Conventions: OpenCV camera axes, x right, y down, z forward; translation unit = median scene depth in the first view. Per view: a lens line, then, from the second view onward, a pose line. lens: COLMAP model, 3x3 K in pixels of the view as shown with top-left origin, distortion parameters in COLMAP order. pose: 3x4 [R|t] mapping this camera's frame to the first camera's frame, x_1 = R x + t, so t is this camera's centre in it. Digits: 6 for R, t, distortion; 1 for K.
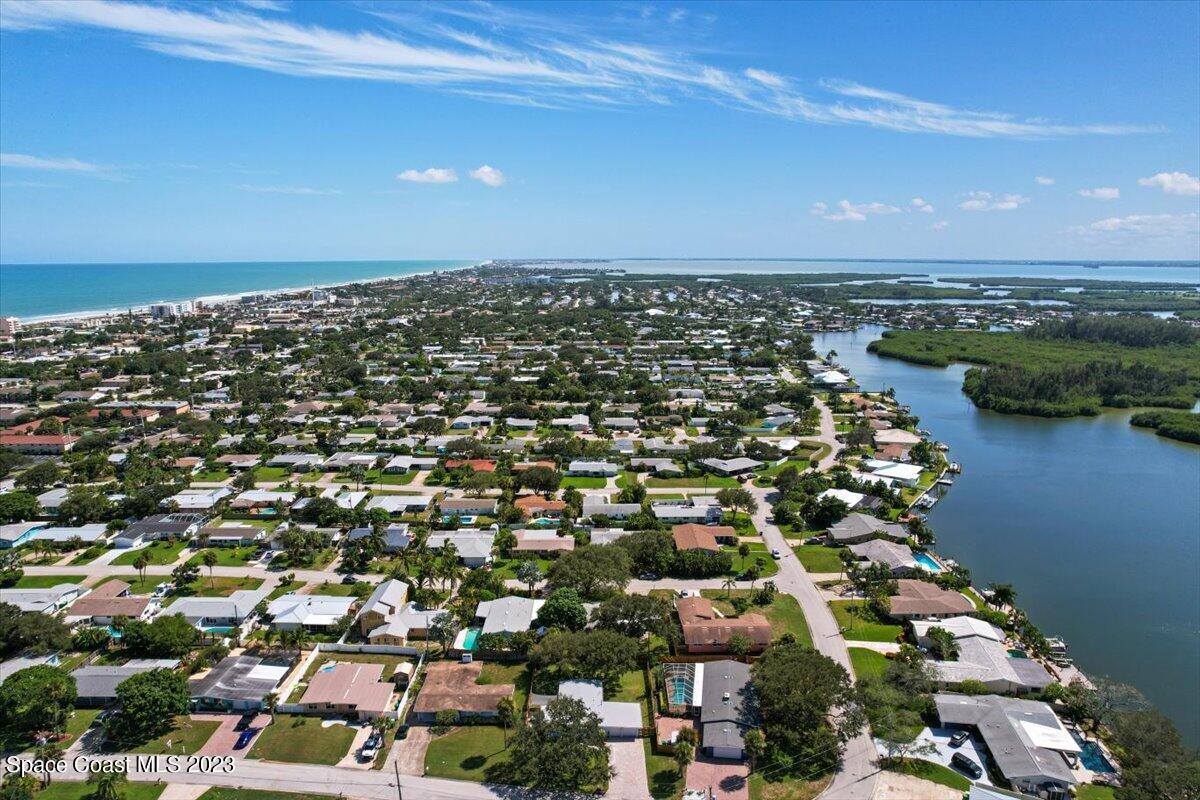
lens RADIAL K [[768.5, 0, 597.2], [0, 768.5, 398.7], [0, 0, 1]] dist [-0.038246, 0.000907]
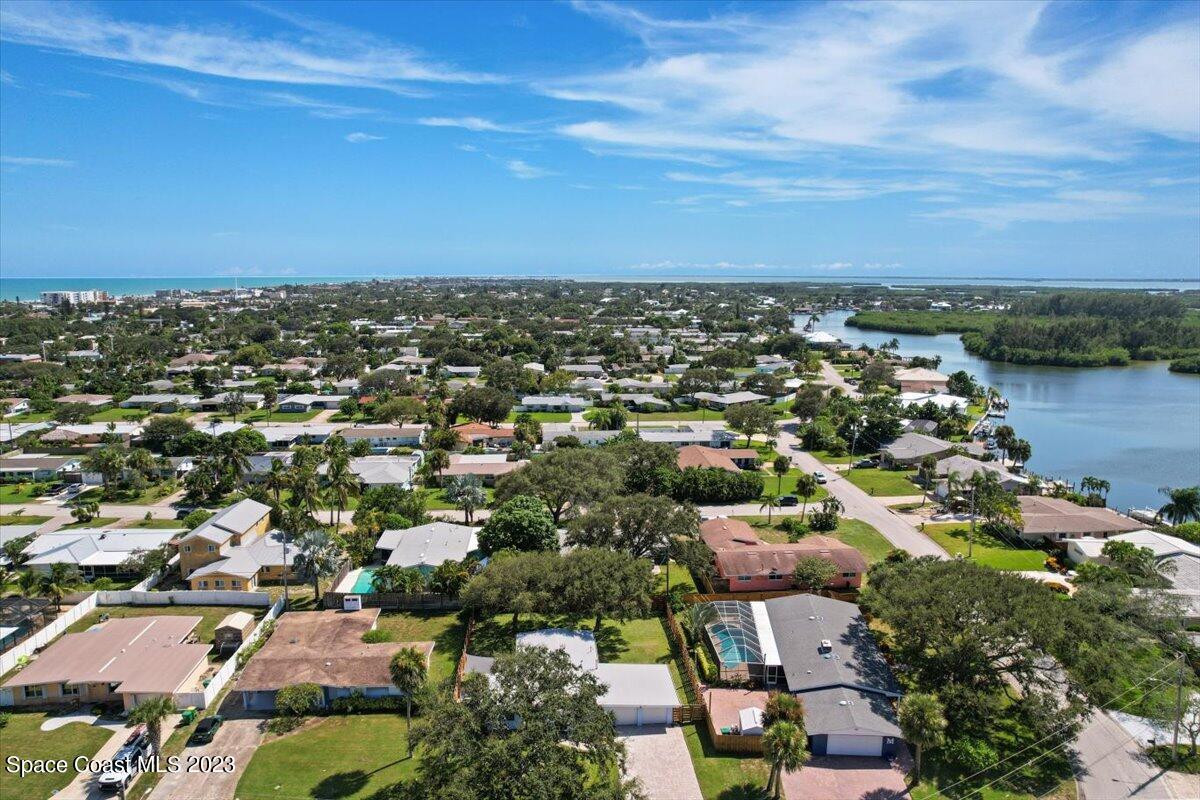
lens RADIAL K [[781.9, 0, 600.0], [0, 781.9, 400.0], [0, 0, 1]] dist [-0.072048, 0.073167]
pose [[0.997448, -0.005105, 0.071215, -0.021179], [0.006927, 0.999654, -0.025363, 0.161026], [-0.071061, 0.025792, 0.997138, 0.322894]]
